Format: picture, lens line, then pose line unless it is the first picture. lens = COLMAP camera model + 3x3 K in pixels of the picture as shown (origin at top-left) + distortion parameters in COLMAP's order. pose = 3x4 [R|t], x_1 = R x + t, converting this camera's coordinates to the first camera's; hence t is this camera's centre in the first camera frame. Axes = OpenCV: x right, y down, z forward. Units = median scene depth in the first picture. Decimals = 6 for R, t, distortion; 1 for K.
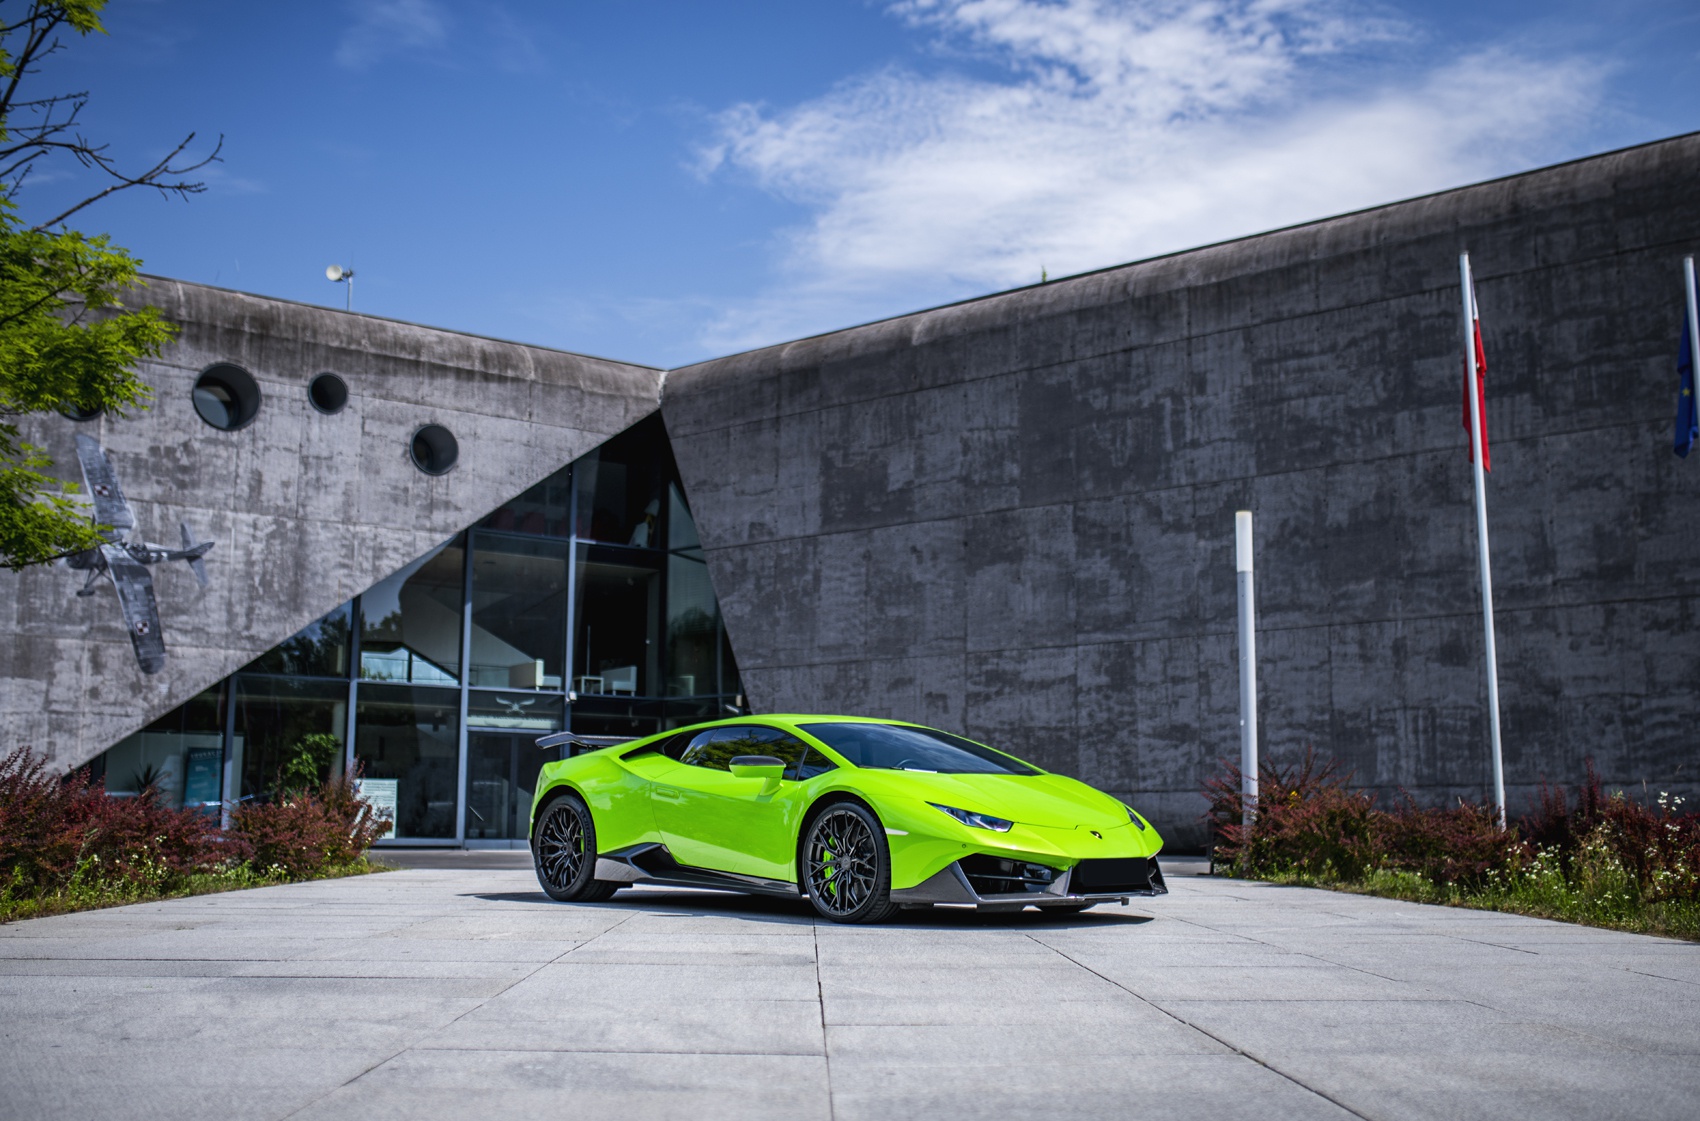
lens RADIAL K [[1767.1, 0, 852.1], [0, 1767.1, 549.6], [0, 0, 1]] dist [-0.070931, 0.129414]
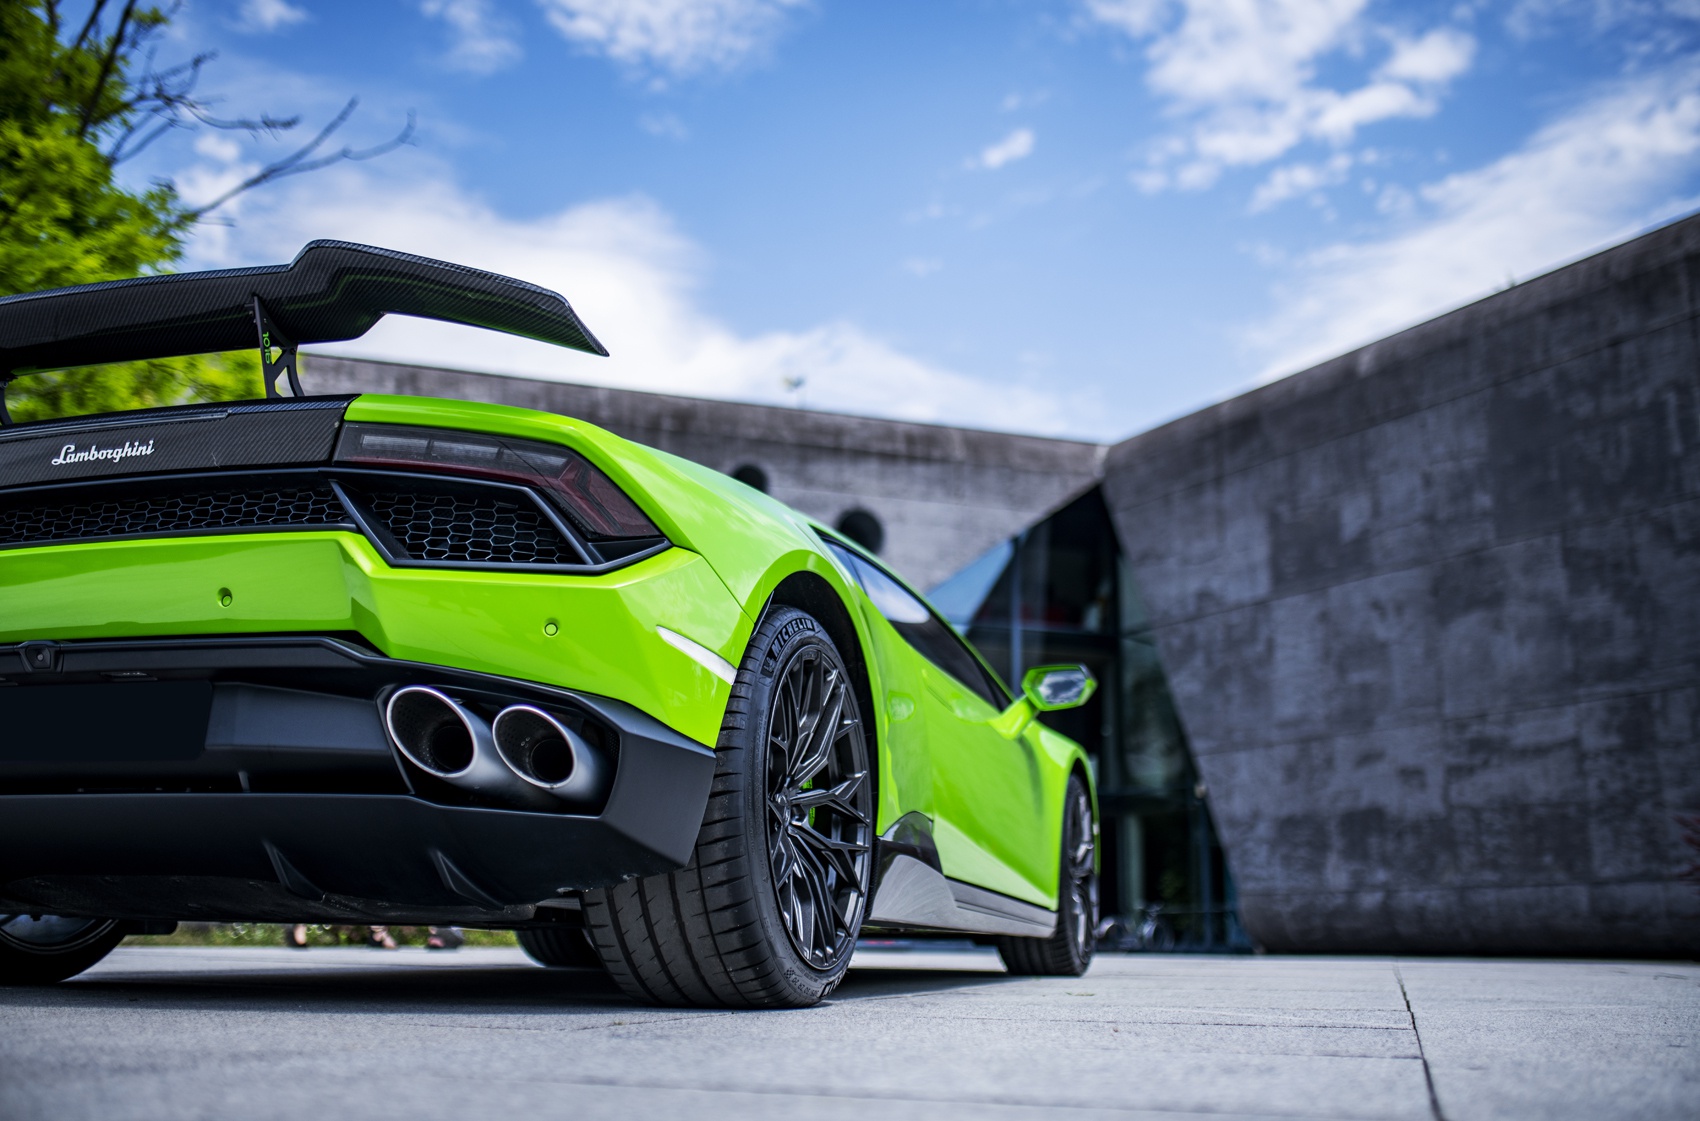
lens RADIAL K [[1638.9, 0, 854.5], [0, 1638.9, 553.8], [0, 0, 1]] dist [-0.069958, 0.107492]
pose [[0.943472, -0.070224, -0.323927, 0.057877], [0.042943, 0.994959, -0.090619, 0.039159], [0.328658, 0.071586, 0.941732, 0.166331]]
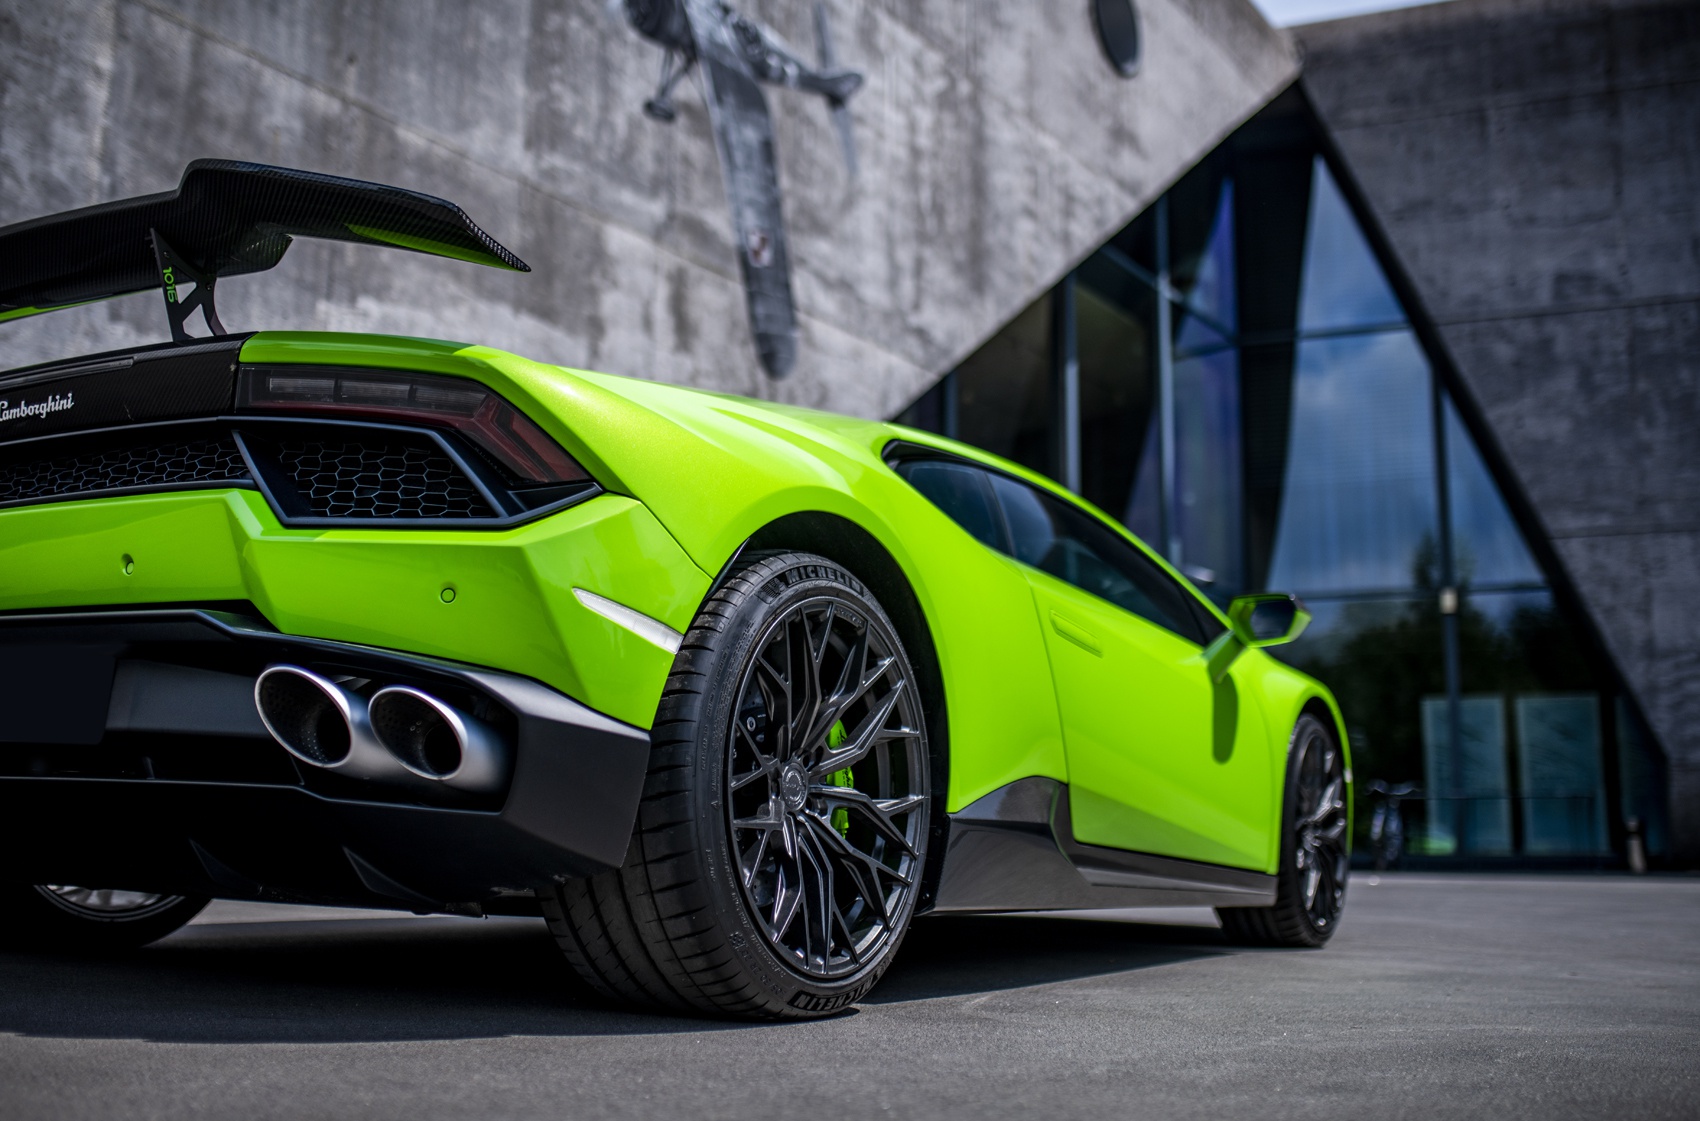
lens RADIAL K [[1686.3, 0, 854.2], [0, 1686.3, 551.5], [0, 0, 1]] dist [-0.072278, 0.121140]
pose [[0.941740, 0.065700, 0.329861, -0.493506], [-0.058634, 0.997788, -0.031339, 0.115473], [-0.331190, 0.010172, 0.943509, 0.667830]]
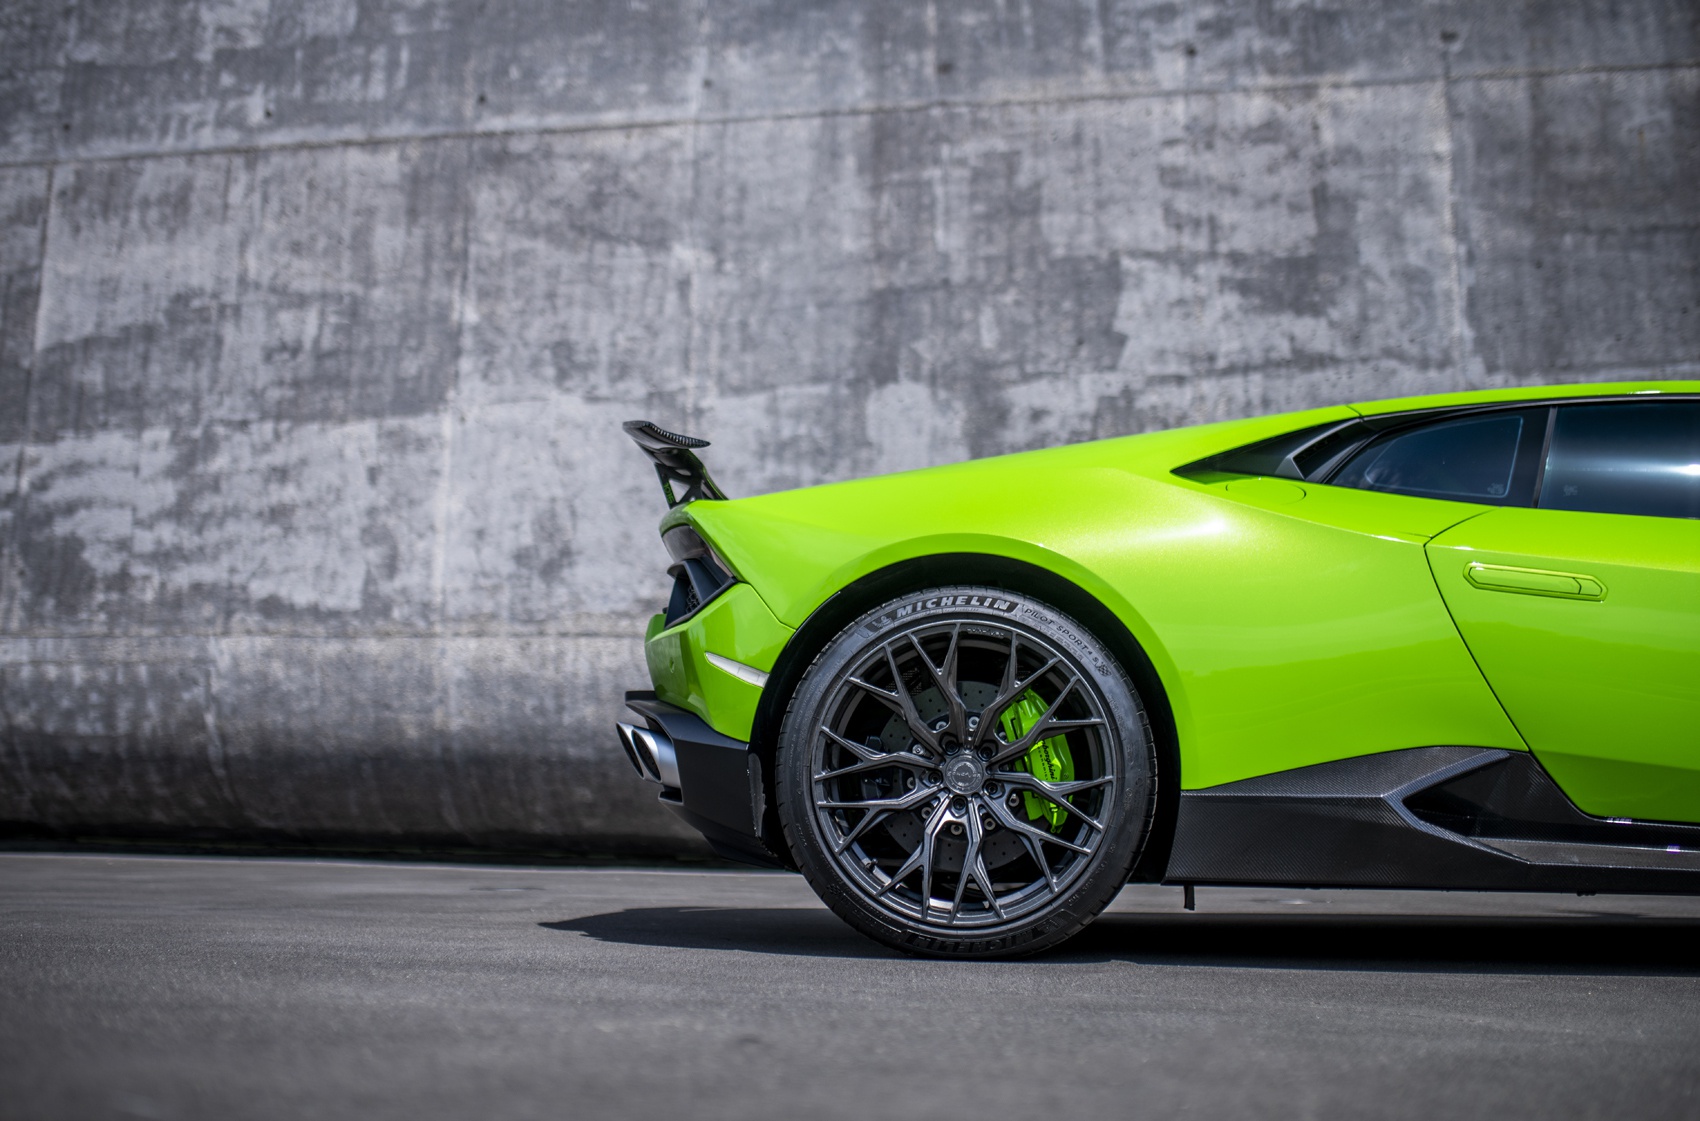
lens RADIAL K [[1775.3, 0, 851.7], [0, 1775.3, 549.3], [0, 0, 1]] dist [-0.075862, 0.140475]
pose [[0.688185, -0.126232, -0.714469, -0.401580], [0.104180, 0.991736, -0.074872, 0.118169], [0.718016, -0.022907, 0.695649, 0.667287]]
